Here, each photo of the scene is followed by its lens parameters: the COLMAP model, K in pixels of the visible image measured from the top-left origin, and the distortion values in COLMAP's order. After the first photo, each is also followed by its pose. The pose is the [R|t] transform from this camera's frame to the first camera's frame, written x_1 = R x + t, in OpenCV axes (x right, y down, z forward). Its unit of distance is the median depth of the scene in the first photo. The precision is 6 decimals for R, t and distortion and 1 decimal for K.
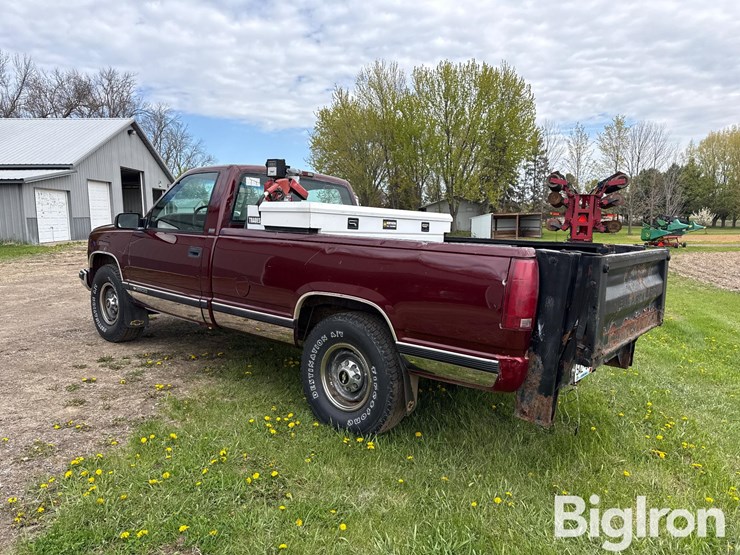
lens RADIAL K [[528.5, 0, 376.9], [0, 528.5, 279.0], [0, 0, 1]] dist [0.051240, -0.056025]
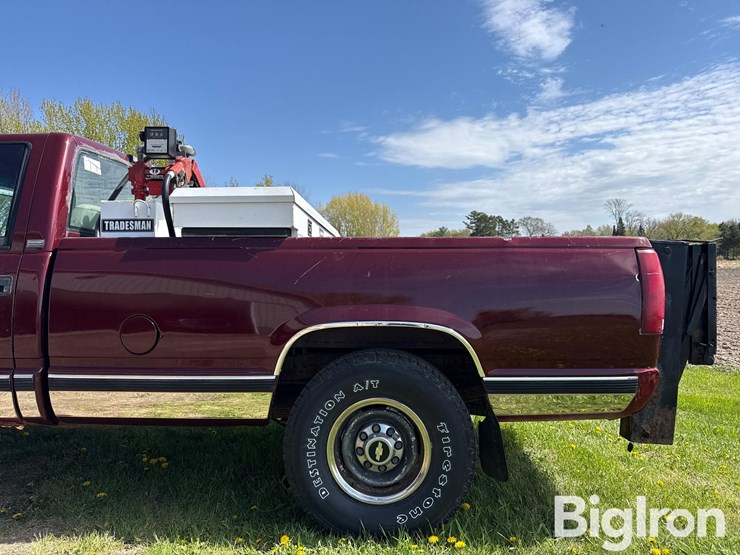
lens RADIAL K [[533.0, 0, 370.0], [0, 533.0, 277.5], [0, 0, 1]] dist [0.060519, -0.097667]
pose [[0.804207, -0.034929, 0.593322, -0.028639], [0.097678, 0.992465, -0.073969, 0.001351], [-0.586268, 0.117441, 0.801559, 0.028617]]
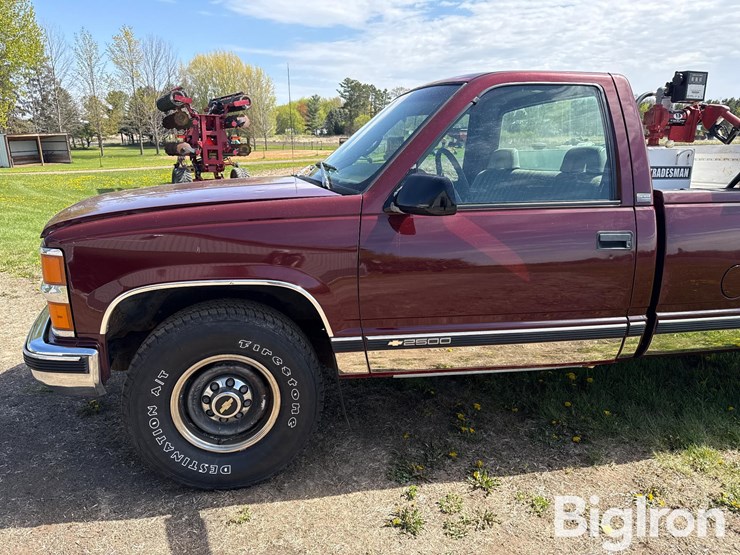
lens RADIAL K [[535.2, 0, 363.0], [0, 535.2, 274.7], [0, 0, 1]] dist [0.060374, -0.084192]
pose [[0.631146, -0.205691, 0.747894, -0.073772], [0.103018, 0.977886, 0.182008, -0.011491], [-0.768793, -0.037827, 0.638378, 0.068023]]
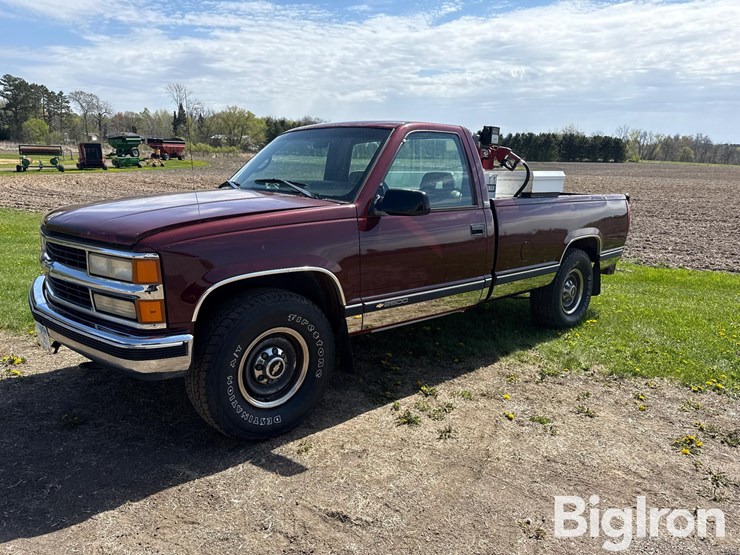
lens RADIAL K [[535.9, 0, 370.0], [0, 535.9, 277.5], [0, 0, 1]] dist [0.049521, -0.048085]
pose [[0.129614, -0.228016, 0.964992, -0.099982], [0.091899, 0.971775, 0.217275, -0.014779], [-0.987297, 0.060520, 0.146910, 0.084517]]
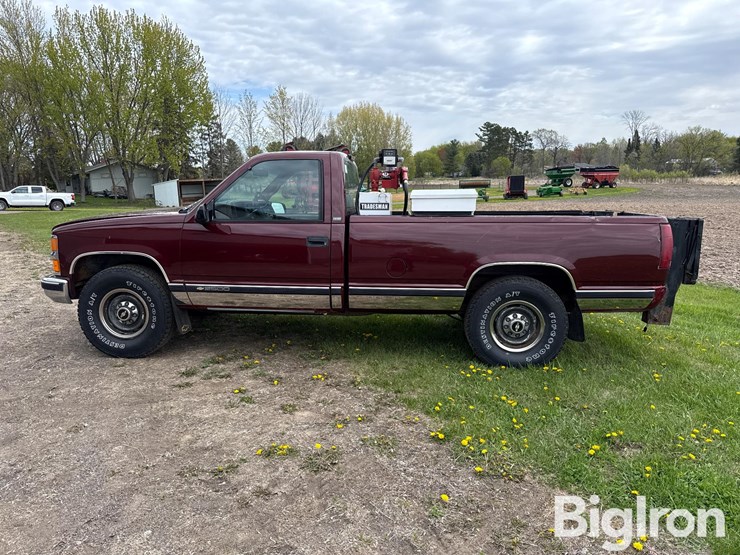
lens RADIAL K [[535.9, 0, 370.0], [0, 535.9, 277.5], [0, 0, 1]] dist [0.049521, -0.048085]
pose [[0.809005, -0.124663, 0.574430, -0.068418], [0.089972, 0.991998, 0.088571, -0.005064], [-0.580875, -0.019972, 0.813747, 0.009406]]
